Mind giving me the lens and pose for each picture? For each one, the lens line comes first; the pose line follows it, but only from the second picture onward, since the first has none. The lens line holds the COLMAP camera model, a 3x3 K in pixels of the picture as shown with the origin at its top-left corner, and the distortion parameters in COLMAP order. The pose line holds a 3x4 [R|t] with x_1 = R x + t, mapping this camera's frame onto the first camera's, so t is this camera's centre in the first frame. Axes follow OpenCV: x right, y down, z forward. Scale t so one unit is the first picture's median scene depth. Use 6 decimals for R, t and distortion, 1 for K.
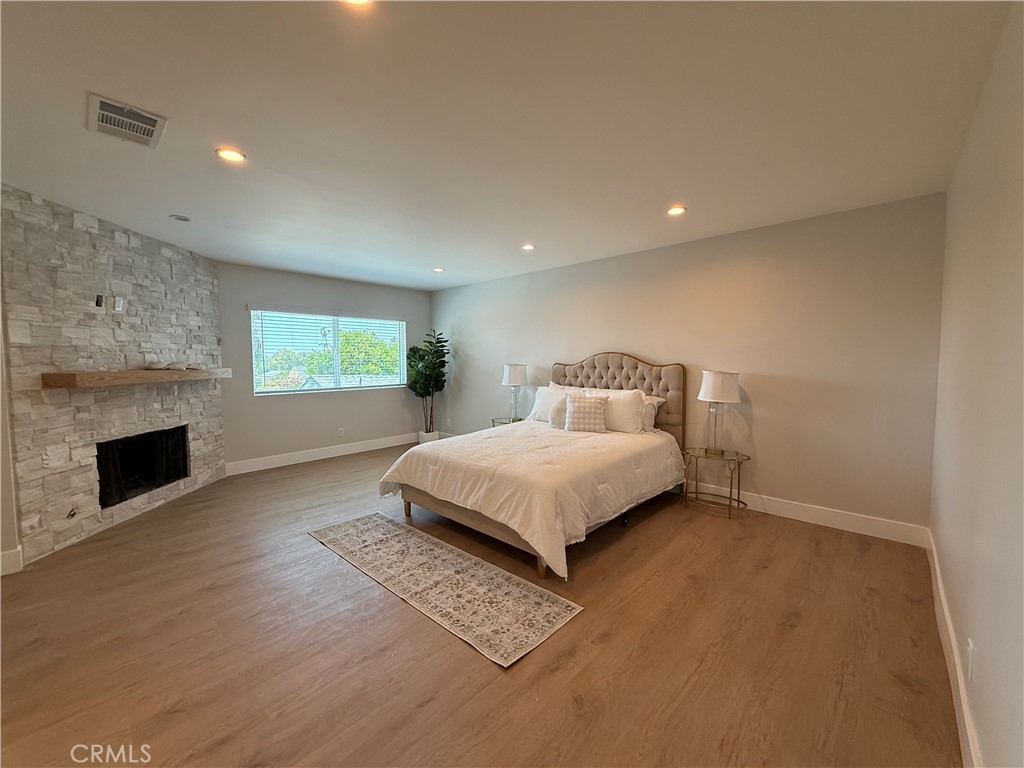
lens RADIAL K [[407.7, 0, 510.4], [0, 407.7, 384.7], [0, 0, 1]] dist [-0.000209, 0.000329]
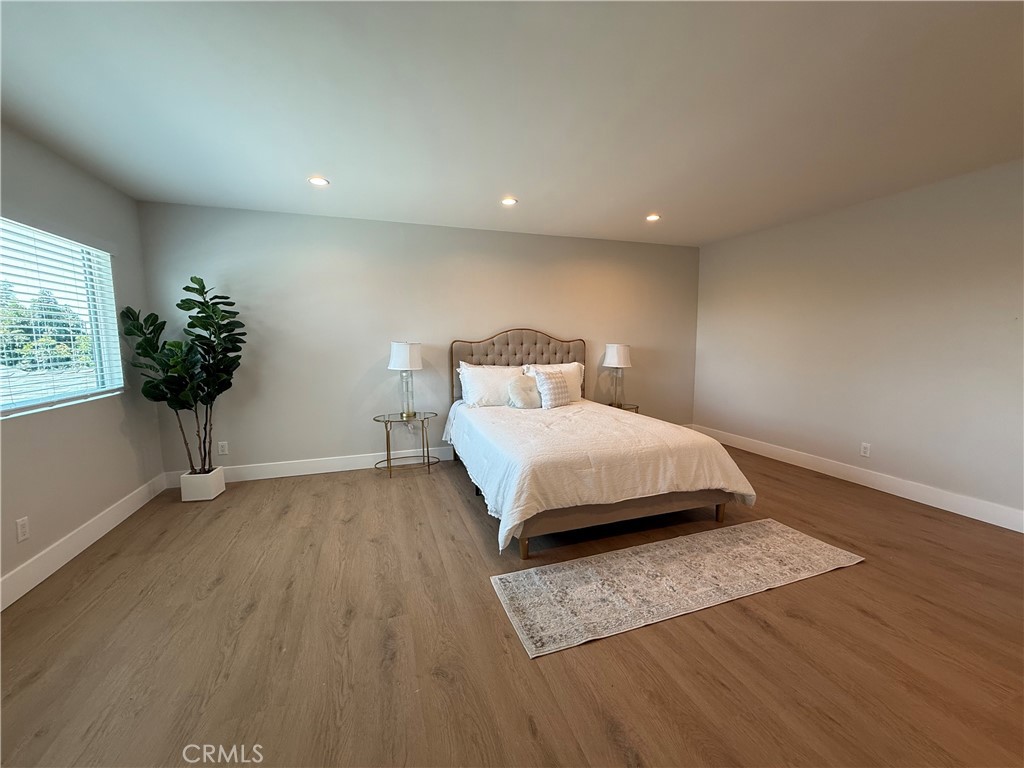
lens RADIAL K [[407.7, 0, 506.7], [0, 407.7, 385.8], [0, 0, 1]] dist [-0.000209, 0.000329]
pose [[0.469423, -0.098919, 0.877415, -0.738915], [0.060124, 0.994979, 0.080007, -0.023898], [-0.880924, 0.015196, 0.473014, 0.610795]]
